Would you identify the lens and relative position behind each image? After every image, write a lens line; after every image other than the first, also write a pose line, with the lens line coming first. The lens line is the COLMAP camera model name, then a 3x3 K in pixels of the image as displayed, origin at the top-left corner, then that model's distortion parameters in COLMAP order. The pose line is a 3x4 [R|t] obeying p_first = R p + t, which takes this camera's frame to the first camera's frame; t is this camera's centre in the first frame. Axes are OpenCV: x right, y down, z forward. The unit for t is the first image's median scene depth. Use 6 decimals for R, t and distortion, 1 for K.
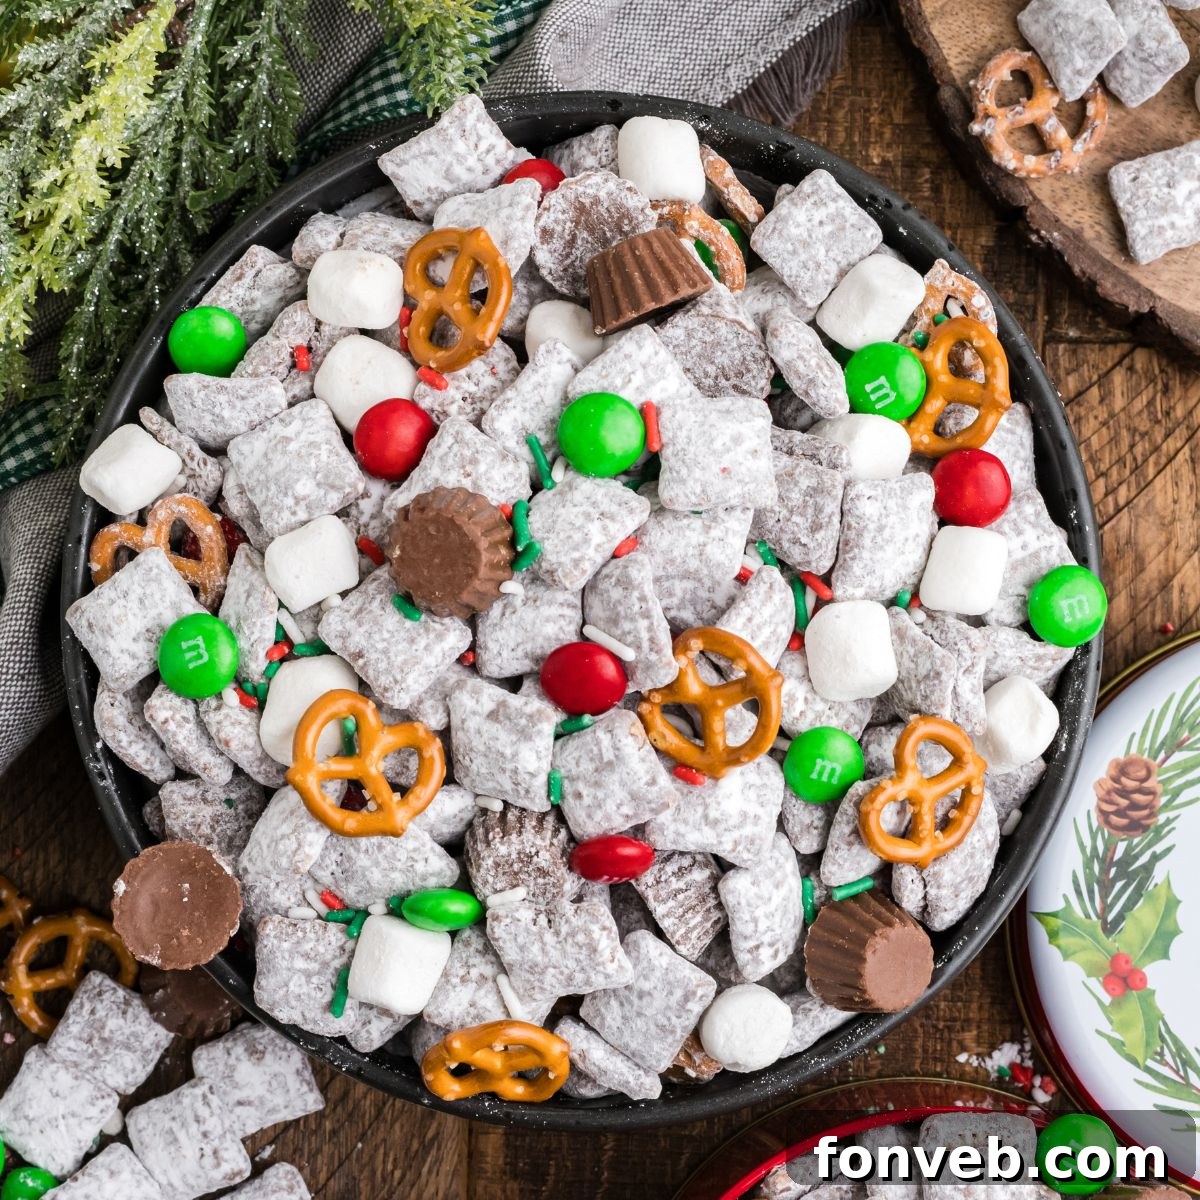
lens RADIAL K [[3240.6, 0, 501.8], [0, 3240.6, 705.6], [0, 0, 1]] dist [-0.101619, 0.248302]
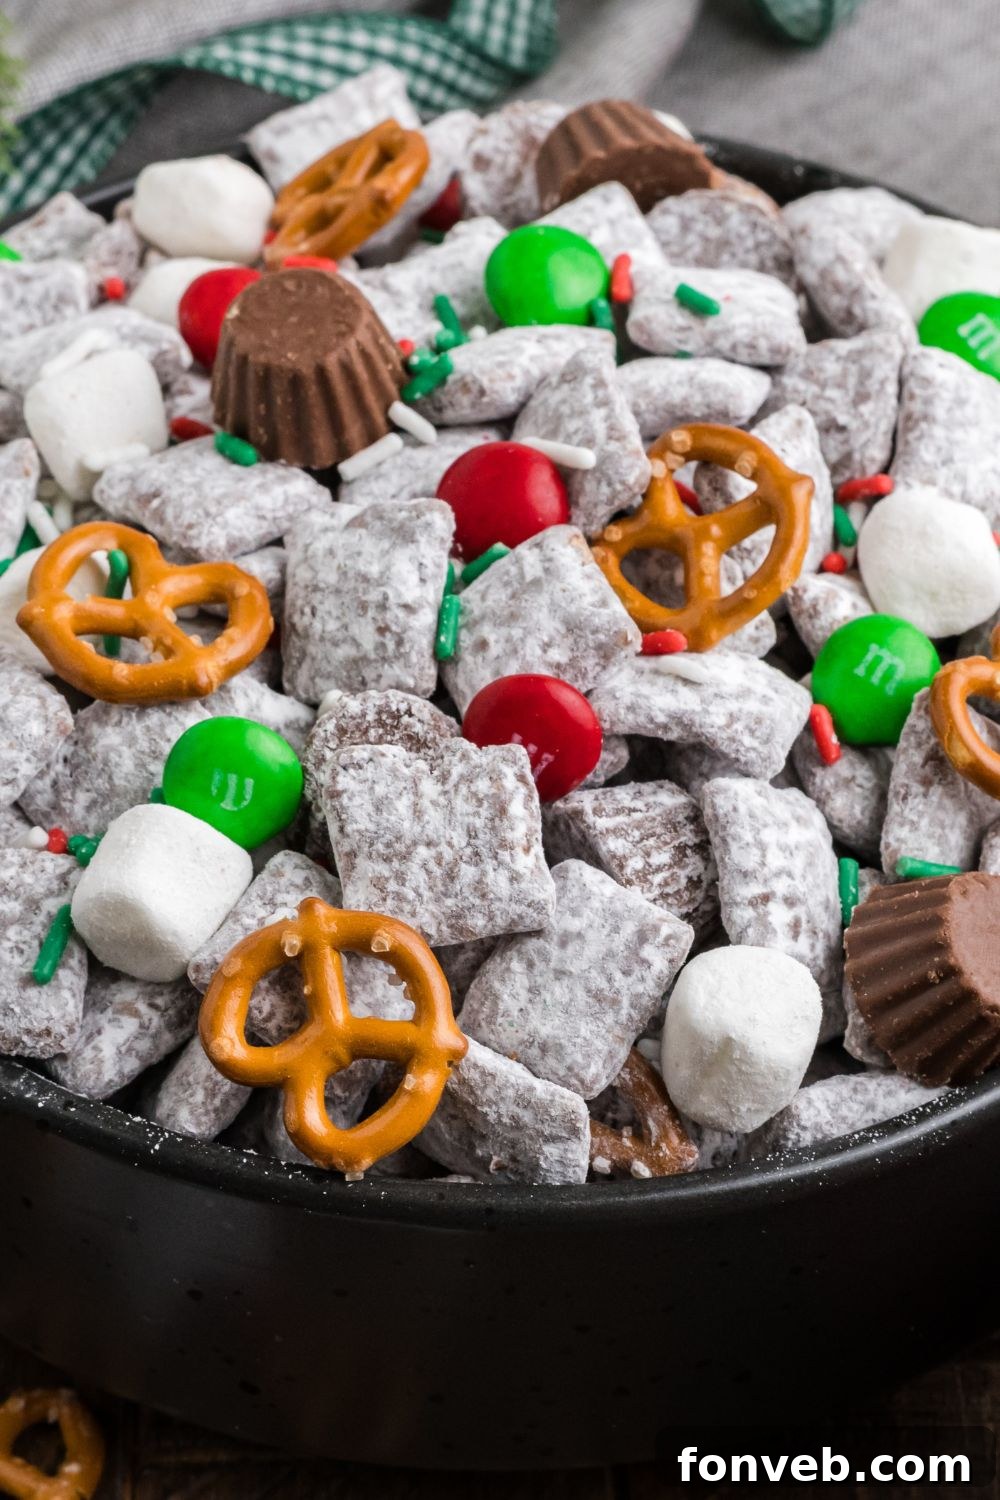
lens RADIAL K [[4378.7, 0, 500.0], [0, 4378.7, 750.0], [0, 0, 1]] dist [-0.082853, -0.262407]
pose [[0.997230, 0.074279, -0.003757, 0.031690], [-0.056606, 0.725250, -0.686155, 0.616467], [-0.048242, 0.684467, 0.727446, 0.400846]]
